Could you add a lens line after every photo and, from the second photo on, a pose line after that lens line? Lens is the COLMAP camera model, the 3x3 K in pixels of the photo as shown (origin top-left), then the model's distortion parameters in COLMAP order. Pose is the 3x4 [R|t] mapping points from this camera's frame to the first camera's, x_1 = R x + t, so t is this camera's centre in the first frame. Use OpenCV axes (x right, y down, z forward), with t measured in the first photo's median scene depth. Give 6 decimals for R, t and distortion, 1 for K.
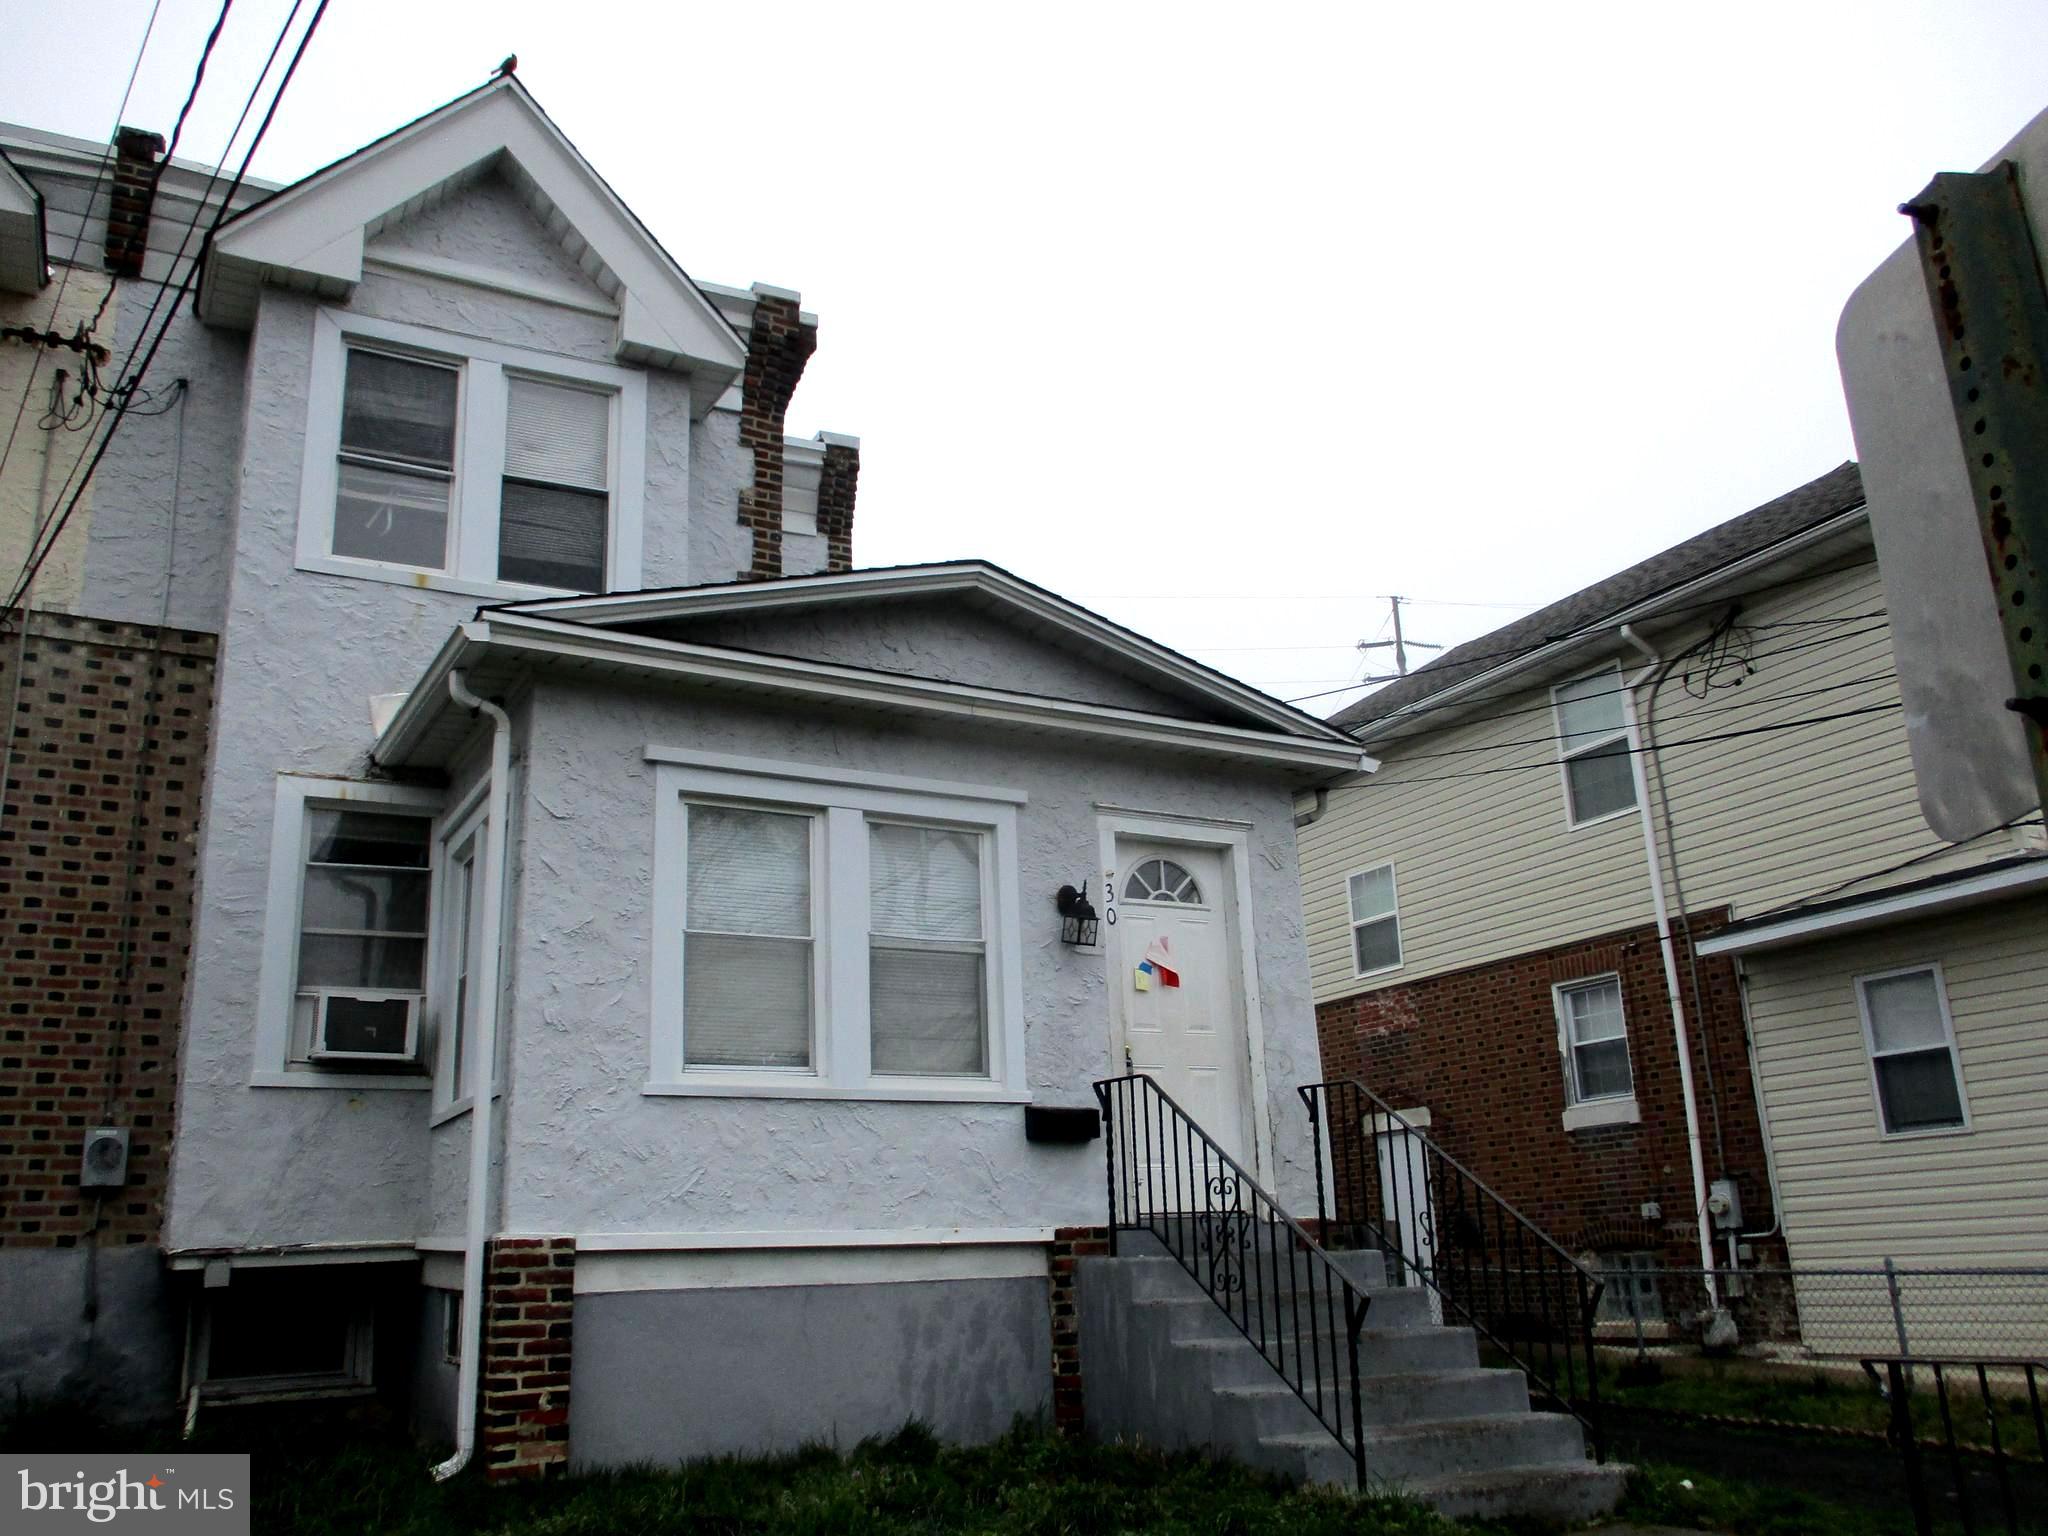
lens RADIAL K [[1701.1, 0, 1017.2], [0, 1701.1, 760.5], [0, 0, 1]] dist [-0.028642, 0.026537]
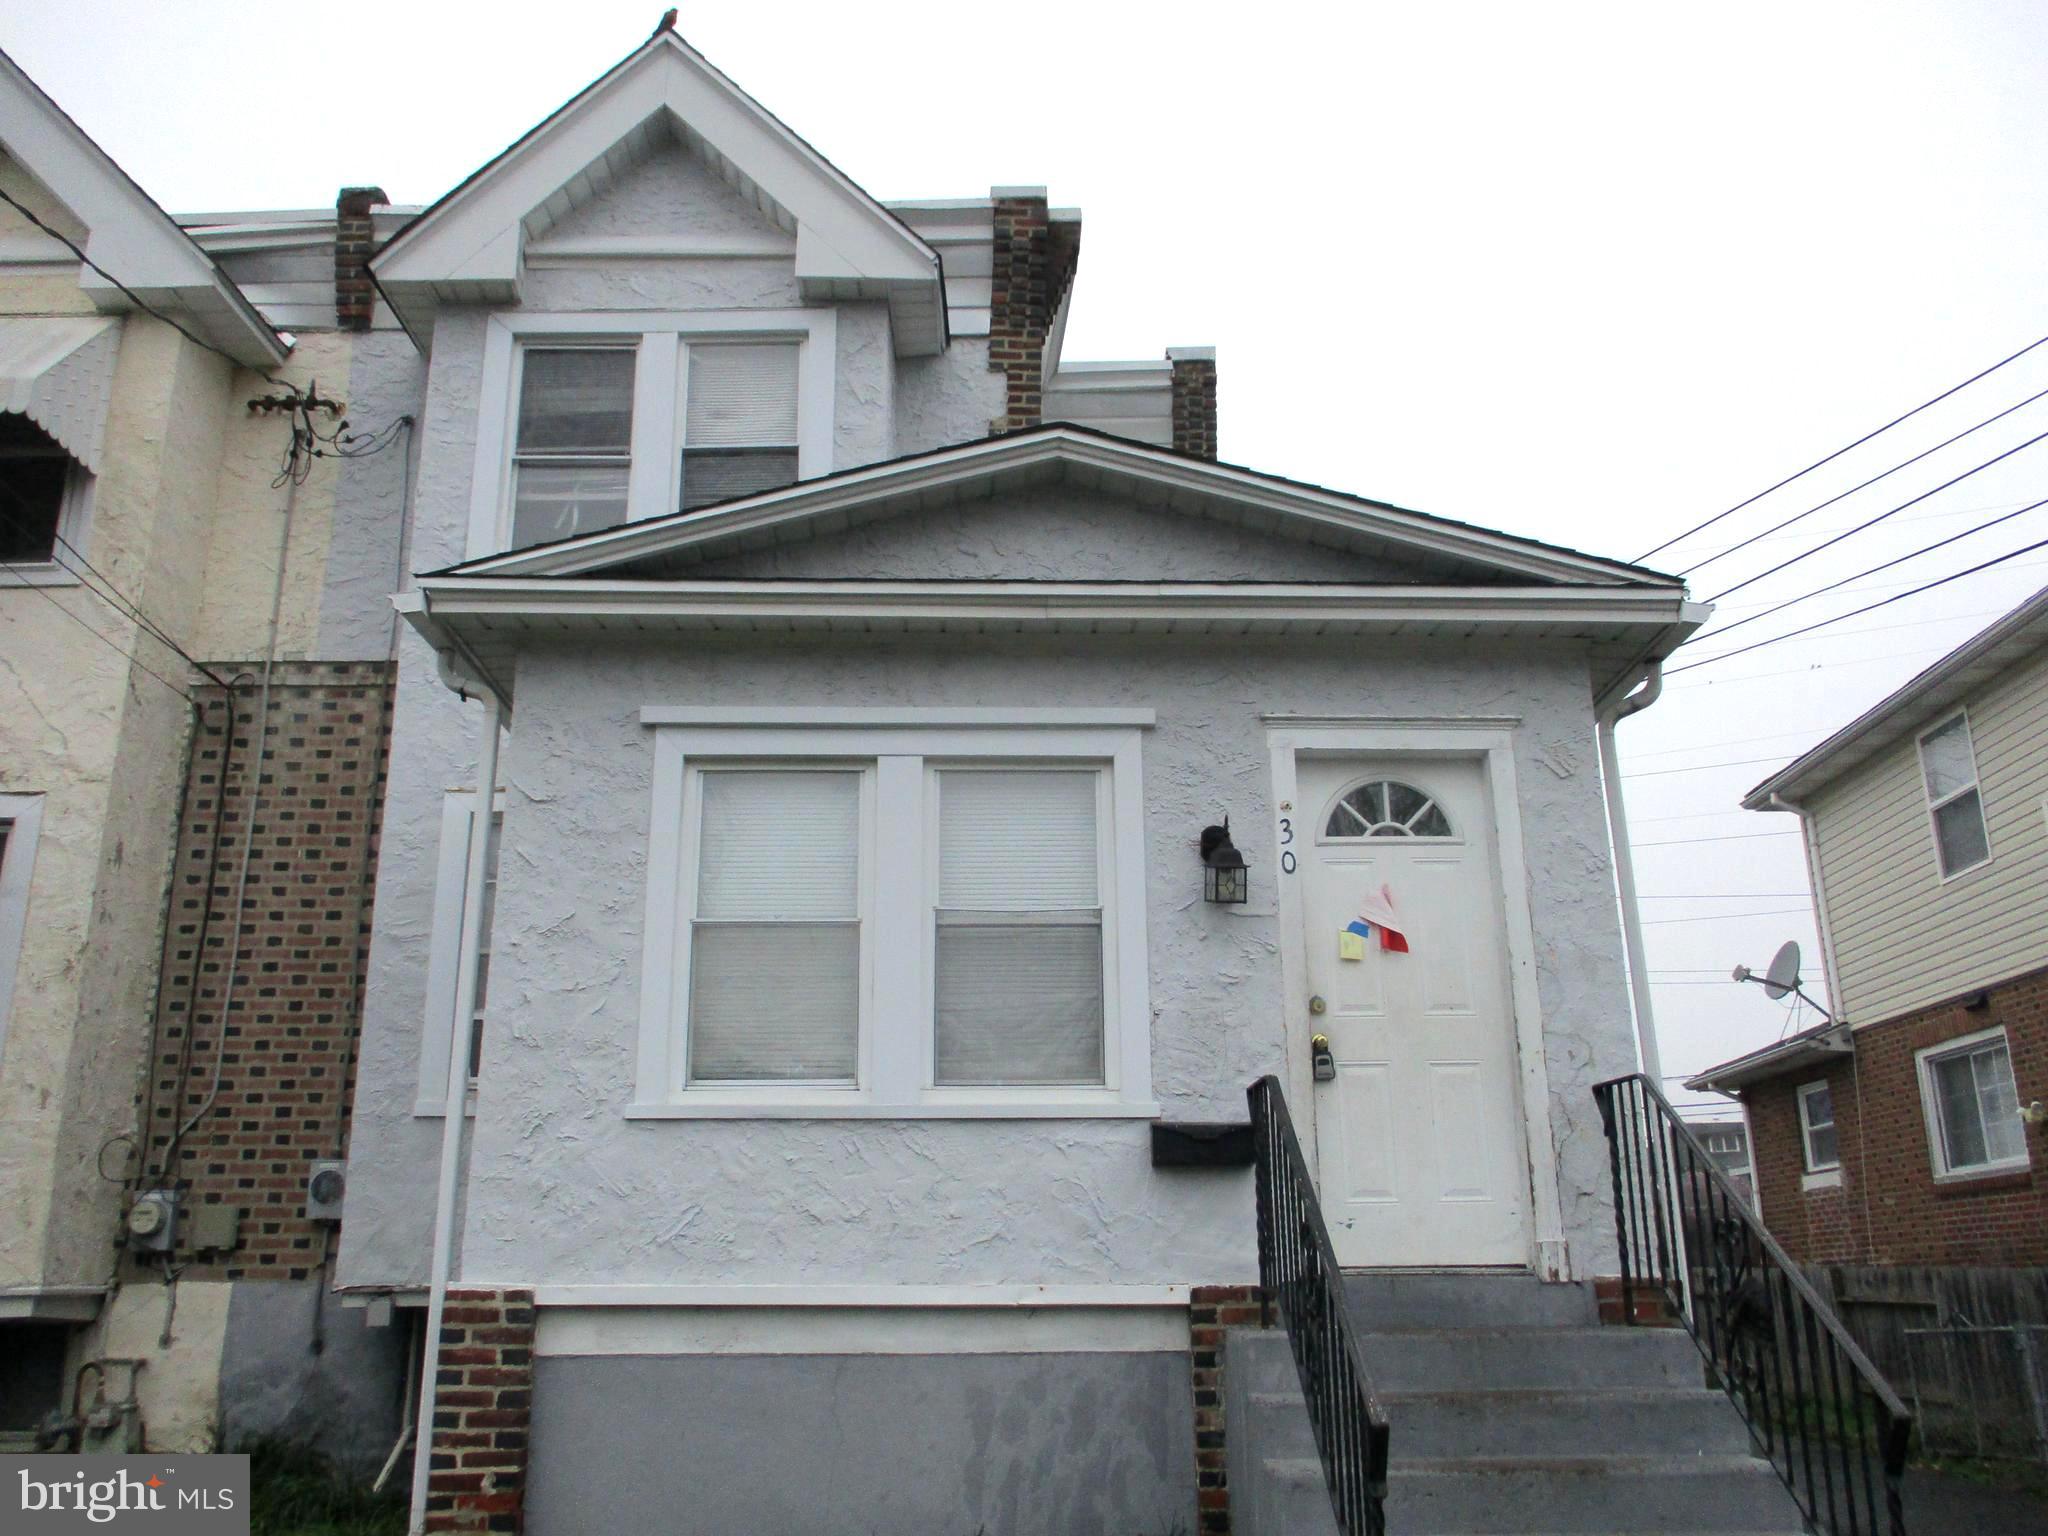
lens RADIAL K [[1701.1, 0, 1017.8], [0, 1701.1, 757.9], [0, 0, 1]] dist [-0.028642, 0.026537]
pose [[0.882745, -0.115779, -0.455365, 0.298379], [0.111281, 0.993108, -0.036780, 0.061297], [0.456485, -0.018206, 0.889545, 0.292495]]
